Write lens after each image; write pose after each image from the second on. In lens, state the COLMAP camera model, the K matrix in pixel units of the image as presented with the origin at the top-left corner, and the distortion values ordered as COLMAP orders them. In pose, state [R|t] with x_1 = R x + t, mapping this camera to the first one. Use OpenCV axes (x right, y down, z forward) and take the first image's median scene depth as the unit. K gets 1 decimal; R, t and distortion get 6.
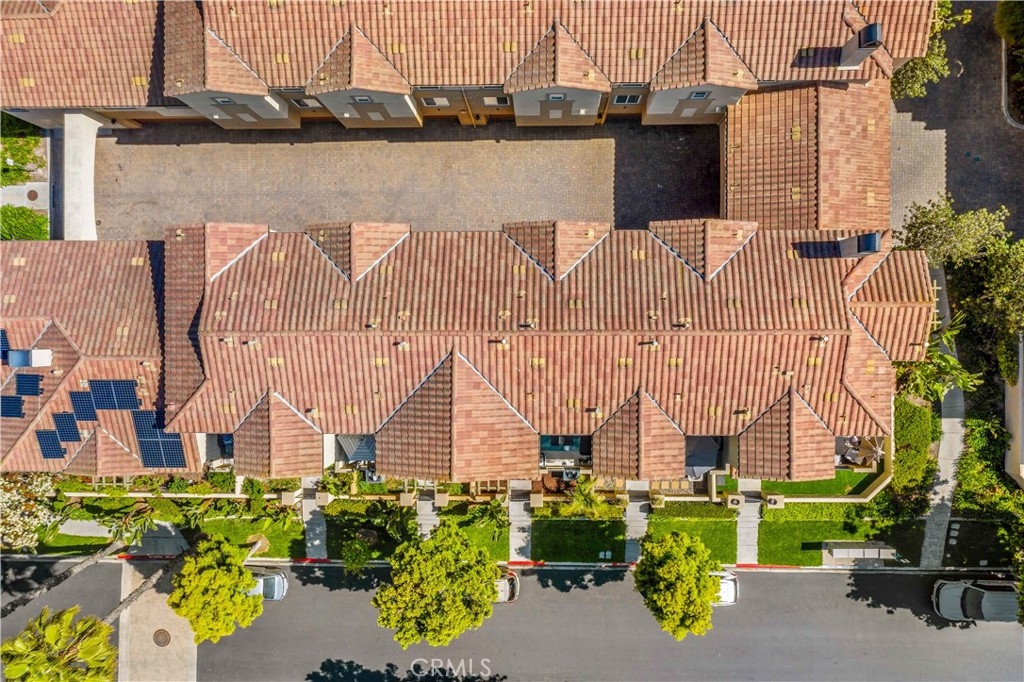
lens RADIAL K [[824.3, 0, 511.9], [0, 824.3, 344.3], [0, 0, 1]] dist [-0.020853, 0.006427]
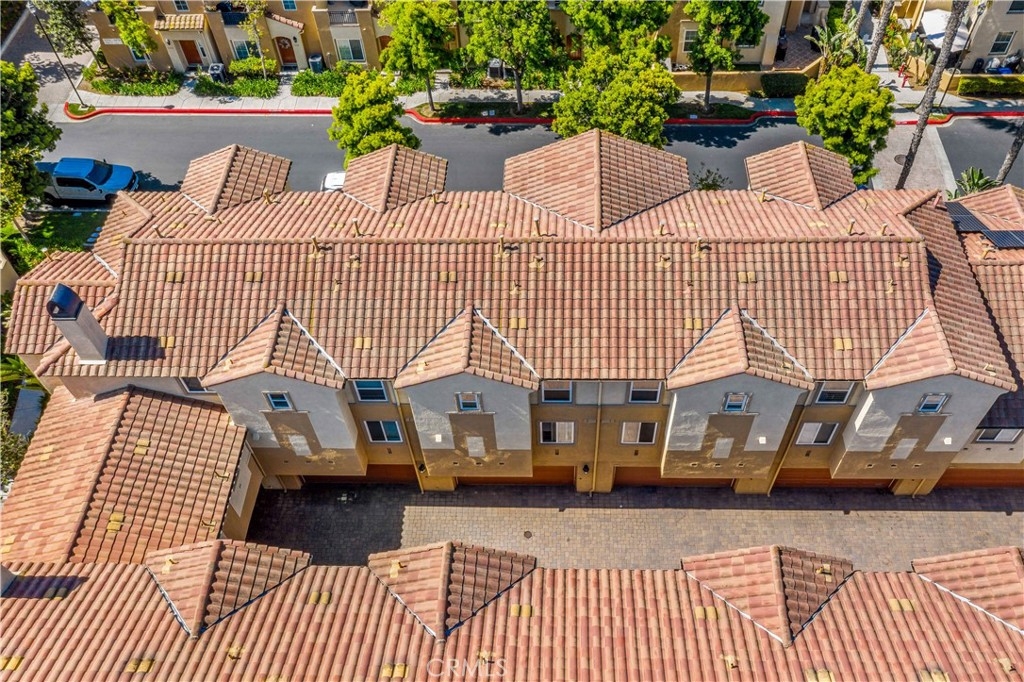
lens RADIAL K [[824.3, 0, 517.5], [0, 824.3, 340.7], [0, 0, 1]] dist [-0.020853, 0.006427]
pose [[-0.997809, 0.010442, 0.065332, -0.040853], [0.030285, -0.805855, 0.591338, -0.559568], [0.058823, 0.592021, 0.803773, 0.392882]]
